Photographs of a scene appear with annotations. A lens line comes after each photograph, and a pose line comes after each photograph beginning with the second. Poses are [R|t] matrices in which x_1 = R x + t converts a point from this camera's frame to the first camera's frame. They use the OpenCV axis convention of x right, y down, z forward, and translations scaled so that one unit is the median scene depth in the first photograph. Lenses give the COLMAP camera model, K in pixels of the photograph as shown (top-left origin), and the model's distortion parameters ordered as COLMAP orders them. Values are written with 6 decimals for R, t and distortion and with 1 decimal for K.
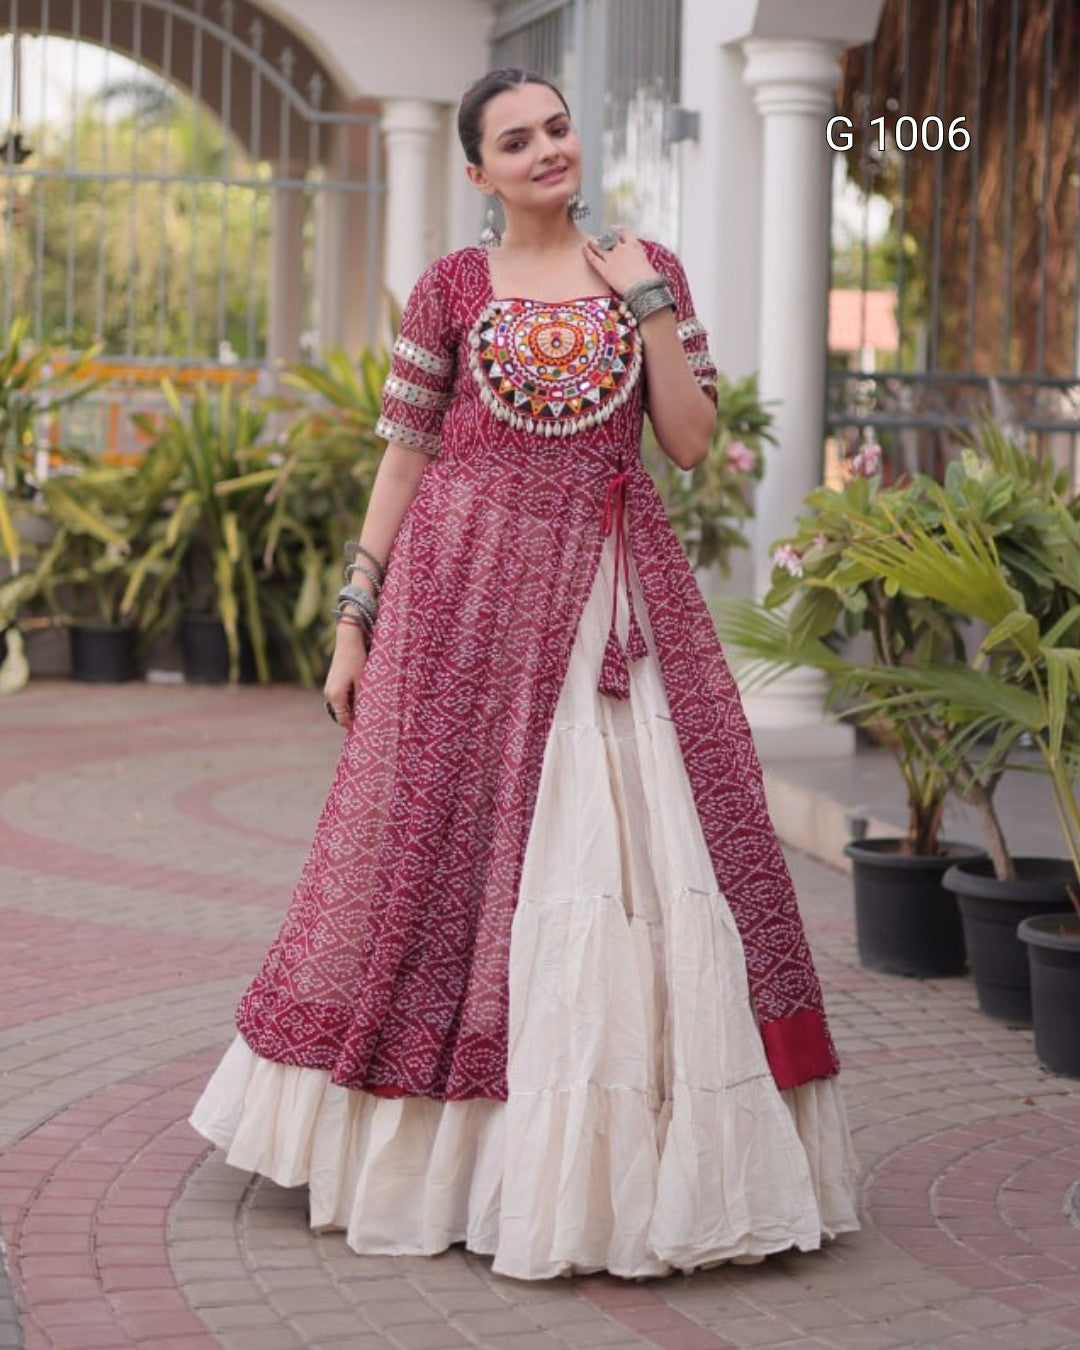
lens RADIAL K [[3908.6, 0, 554.1], [0, 3908.6, 490.0], [0, 0, 1]] dist [0.035846, -0.140438]
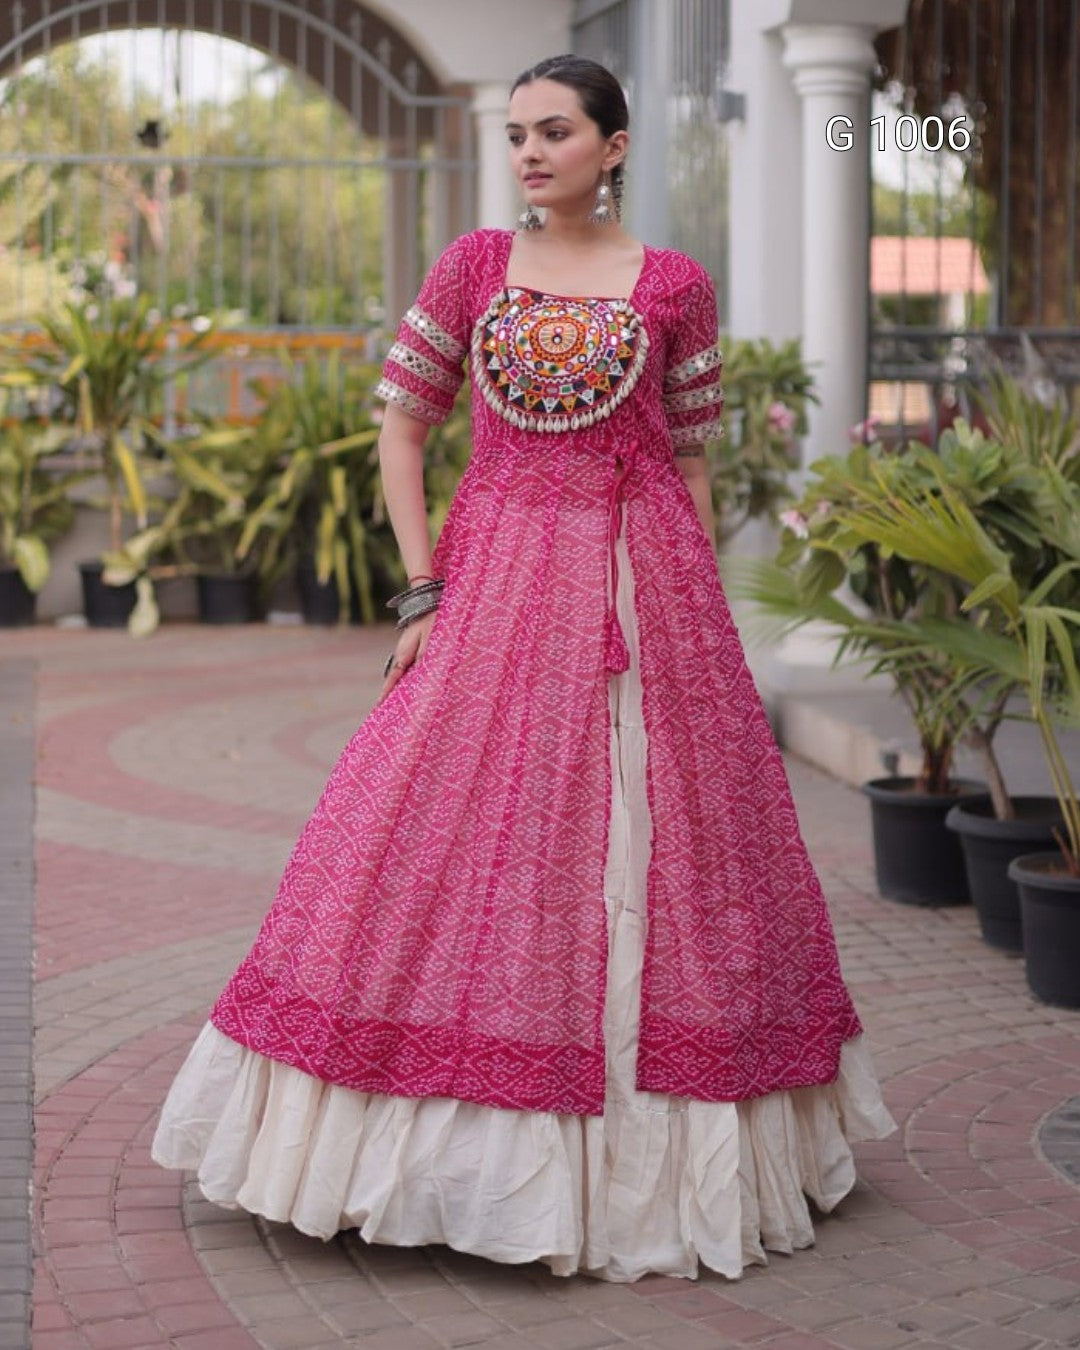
lens RADIAL K [[3557.7, 0, 469.7], [0, 3557.7, 540.6], [0, 0, 1]] dist [0.053734, -0.173942]
pose [[0.997840, -0.018640, -0.062991, 0.029792], [0.020718, 0.999257, 0.032489, -0.010235], [0.062339, -0.033724, 0.997485, 0.019375]]
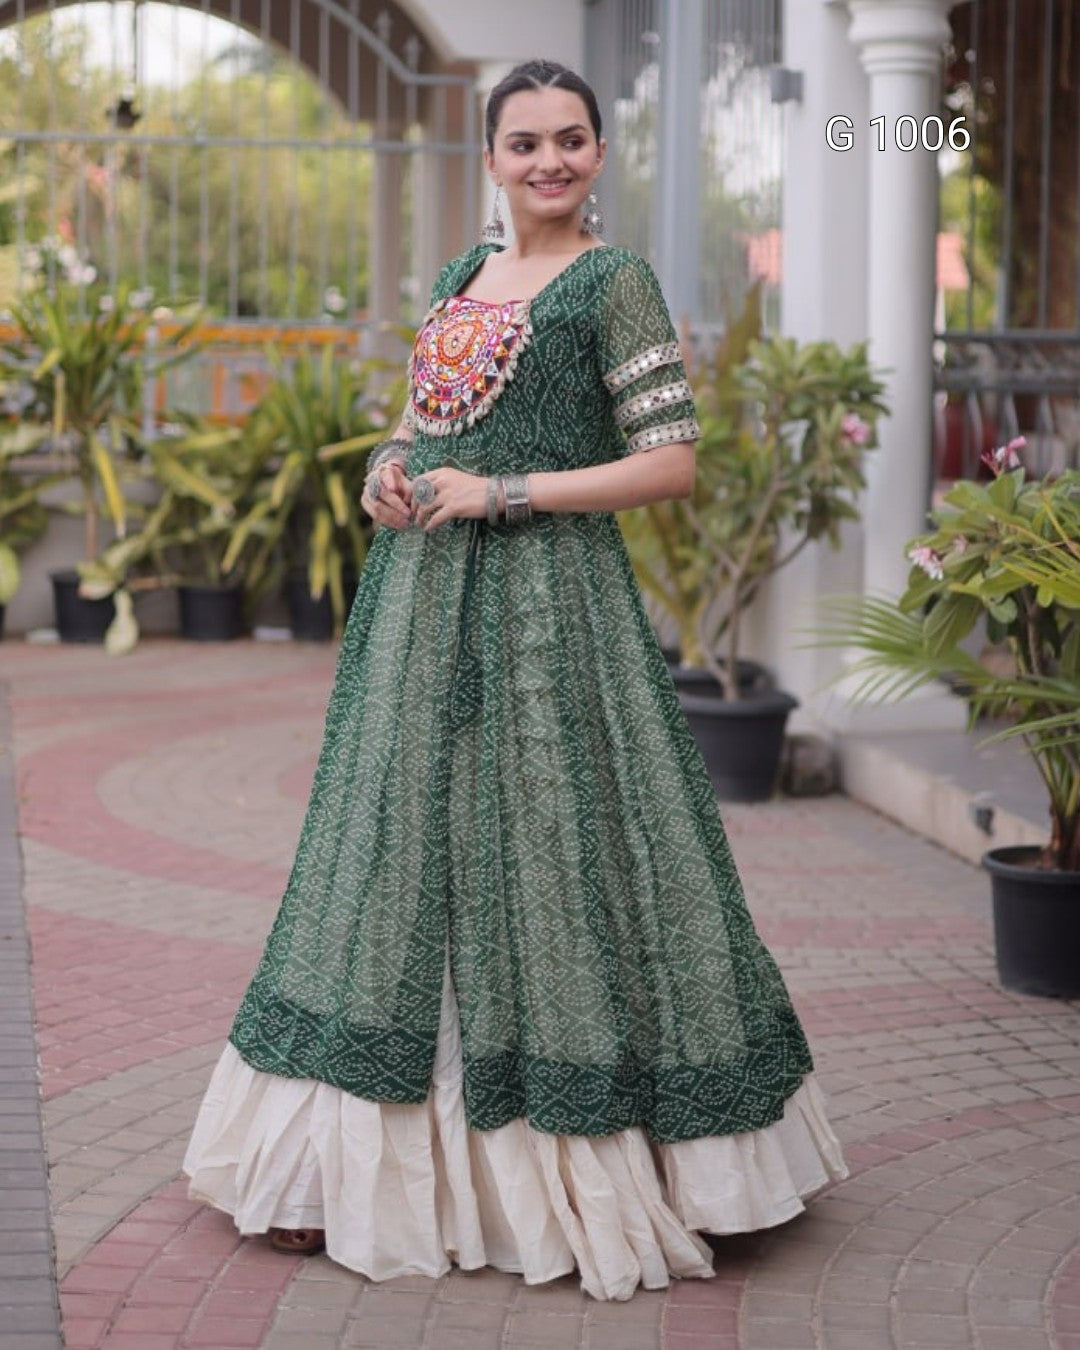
lens RADIAL K [[3565.3, 0, 543.6], [0, 3565.3, 568.2], [0, 0, 1]] dist [0.022804, -0.161089]
pose [[0.999599, -0.010325, -0.026357, -0.007967], [0.011464, 0.998990, 0.043448, -0.017106], [0.025882, -0.043733, 0.998708, 0.144404]]
